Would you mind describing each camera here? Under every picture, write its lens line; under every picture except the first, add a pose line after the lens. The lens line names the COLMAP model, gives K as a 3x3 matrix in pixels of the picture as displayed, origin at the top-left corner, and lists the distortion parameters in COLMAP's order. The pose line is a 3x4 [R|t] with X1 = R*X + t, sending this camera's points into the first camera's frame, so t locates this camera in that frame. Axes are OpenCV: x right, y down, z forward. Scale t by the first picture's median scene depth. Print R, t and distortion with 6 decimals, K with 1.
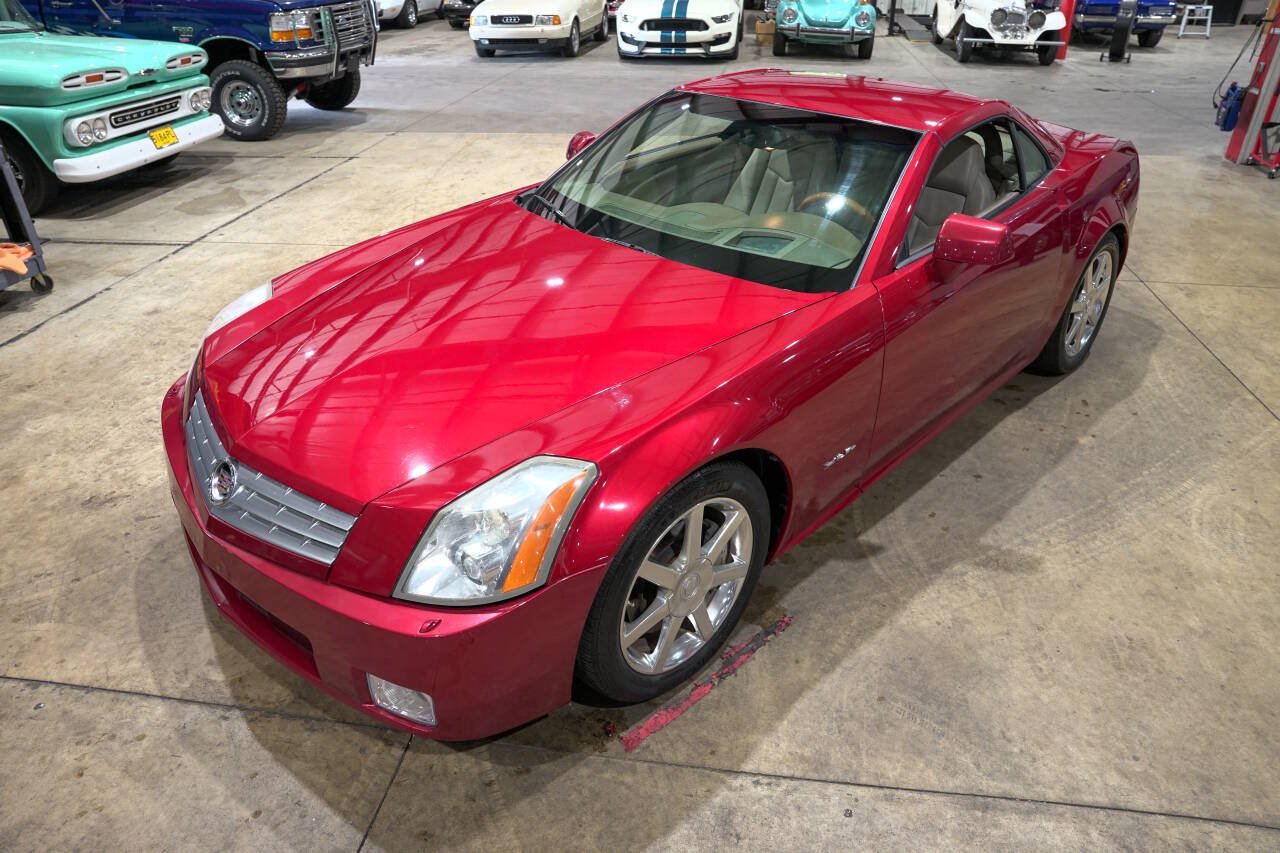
lens RADIAL K [[876.6, 0, 645.5], [0, 876.6, 428.6], [0, 0, 1]] dist [-0.137782, 0.106016]
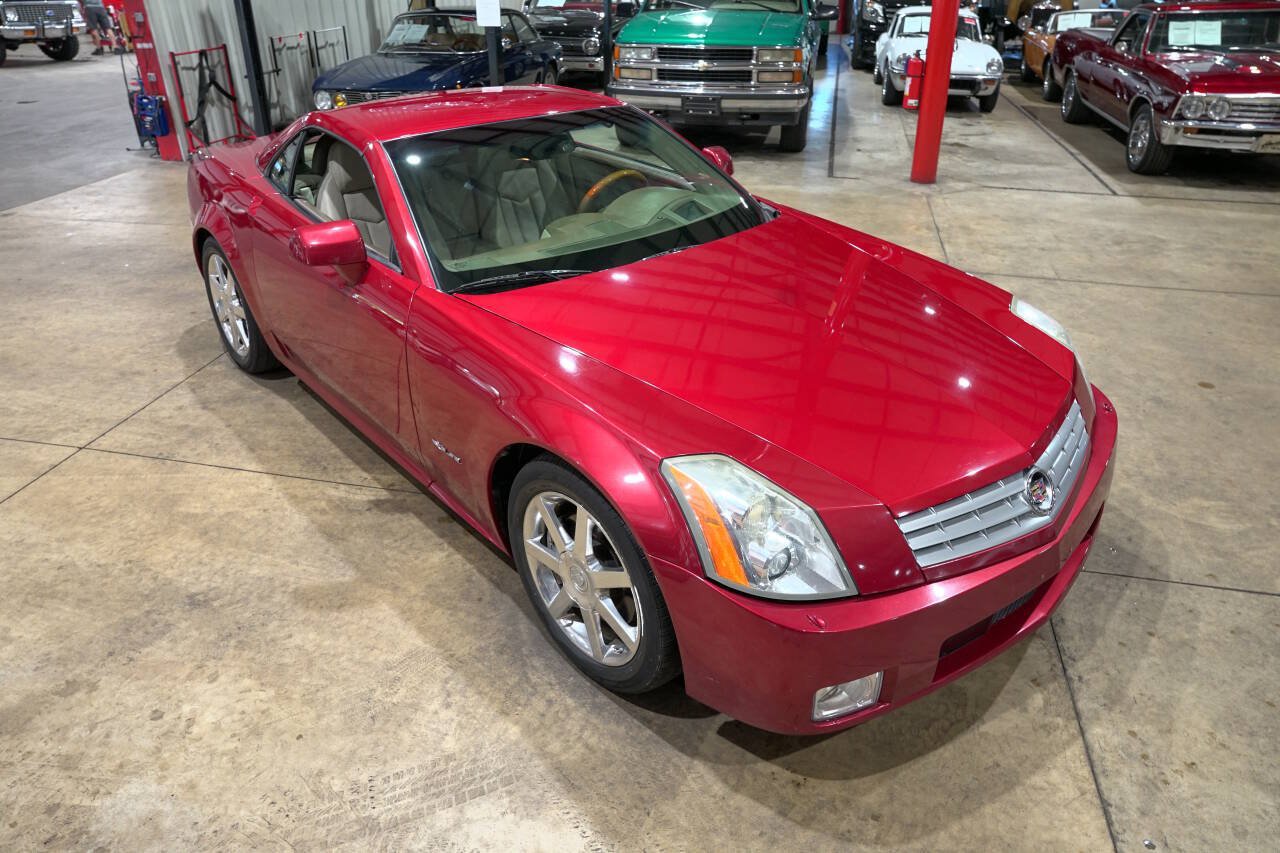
lens RADIAL K [[876.6, 0, 642.3], [0, 876.6, 428.9], [0, 0, 1]] dist [-0.137782, 0.106016]
pose [[0.065355, -0.483025, 0.873164, -1.022107], [0.501002, 0.772634, 0.389914, -0.464734], [-0.862975, 0.411974, 0.292492, 0.802859]]
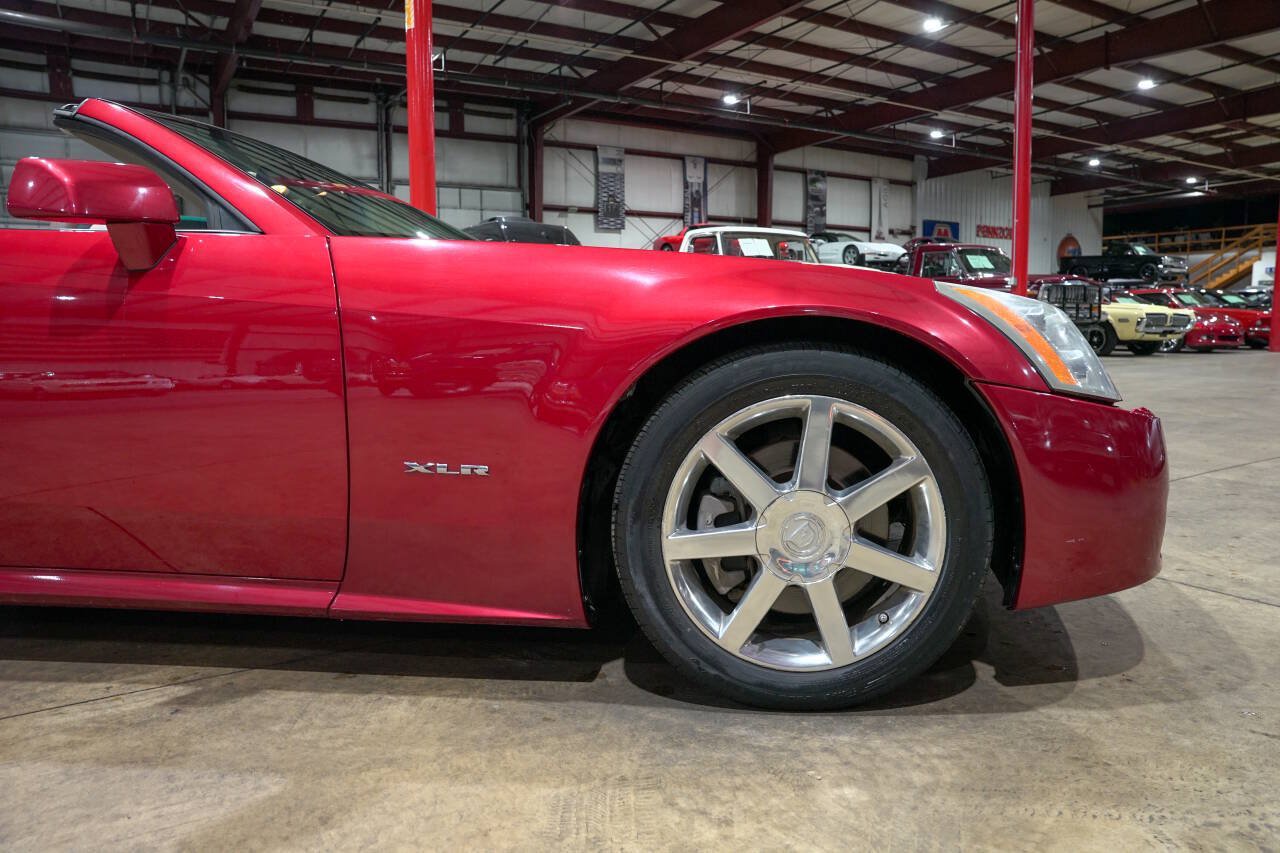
lens RADIAL K [[876.6, 0, 643.1], [0, 876.6, 427.3], [0, 0, 1]] dist [-0.137782, 0.106016]
pose [[-0.643643, -0.084060, 0.760696, -0.732160], [0.394447, 0.815331, 0.423848, -0.394647], [-0.655847, 0.572861, -0.491624, 1.428221]]
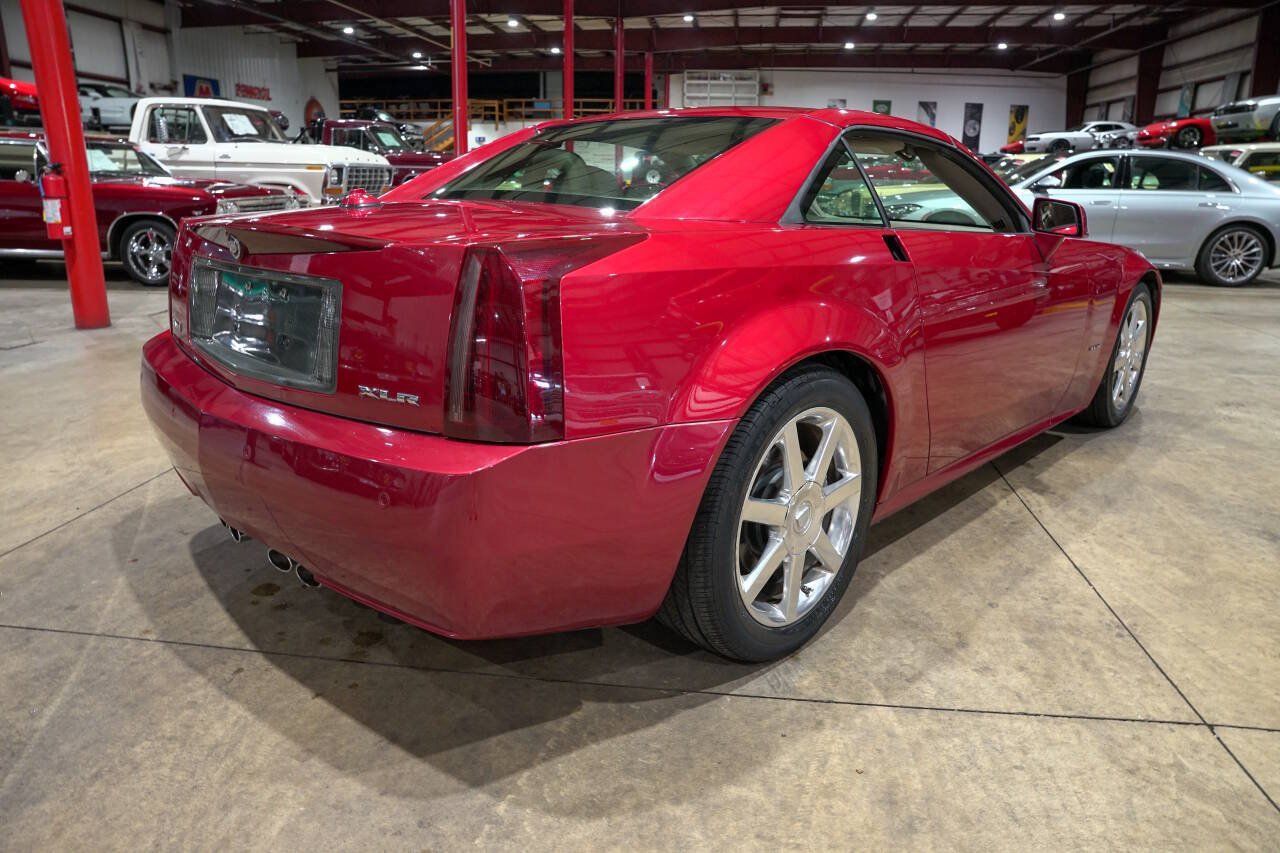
lens RADIAL K [[876.6, 0, 647.4], [0, 876.6, 422.4], [0, 0, 1]] dist [-0.137782, 0.106016]
pose [[-0.999578, -0.004354, -0.028717, 0.394395], [-0.023711, 0.693352, 0.720209, -0.942755], [0.016776, 0.720586, -0.693163, 2.124804]]
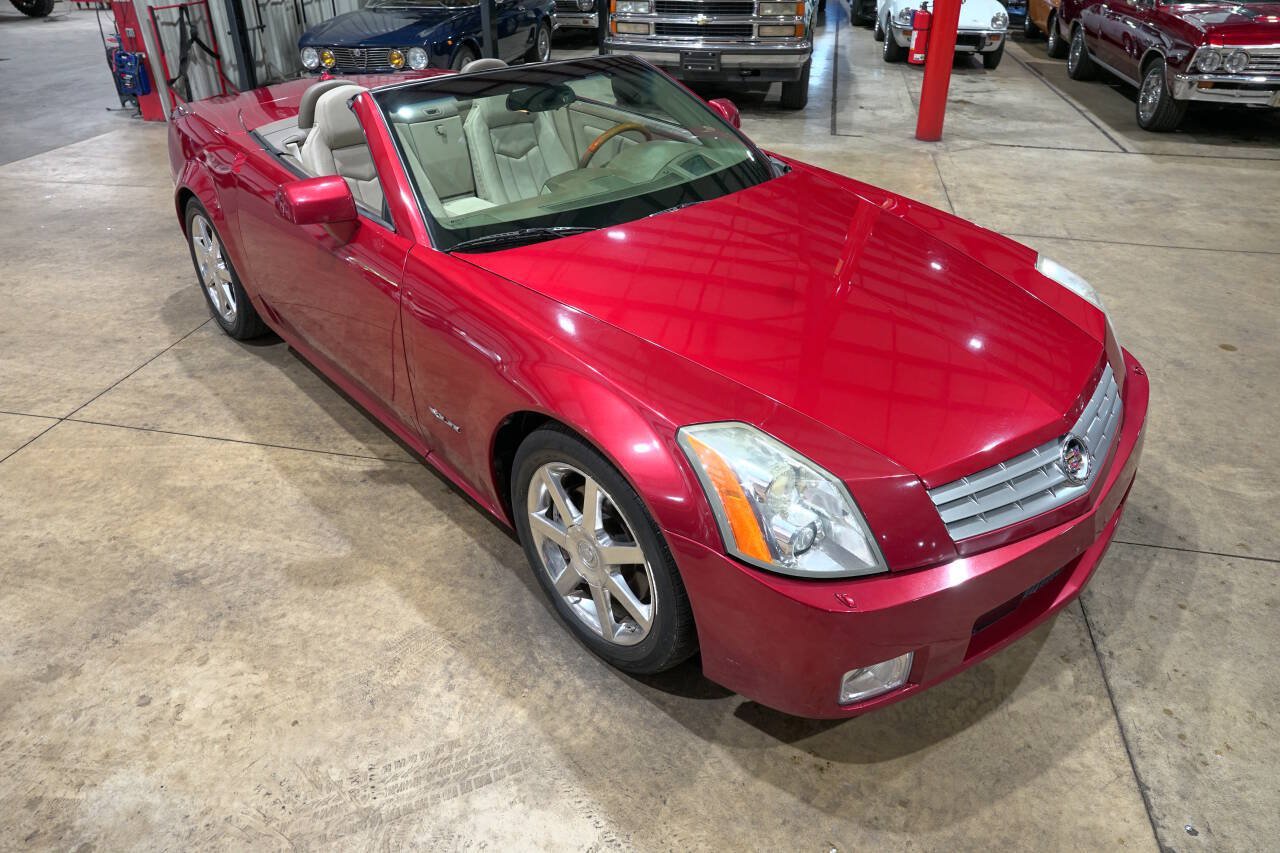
lens RADIAL K [[876.6, 0, 643.0], [0, 876.6, 429.0], [0, 0, 1]] dist [-0.137782, 0.106016]
pose [[0.056551, -0.518416, 0.853257, -0.980645], [0.502608, 0.753217, 0.424323, -0.454654], [-0.862663, 0.404857, 0.303155, 0.829075]]
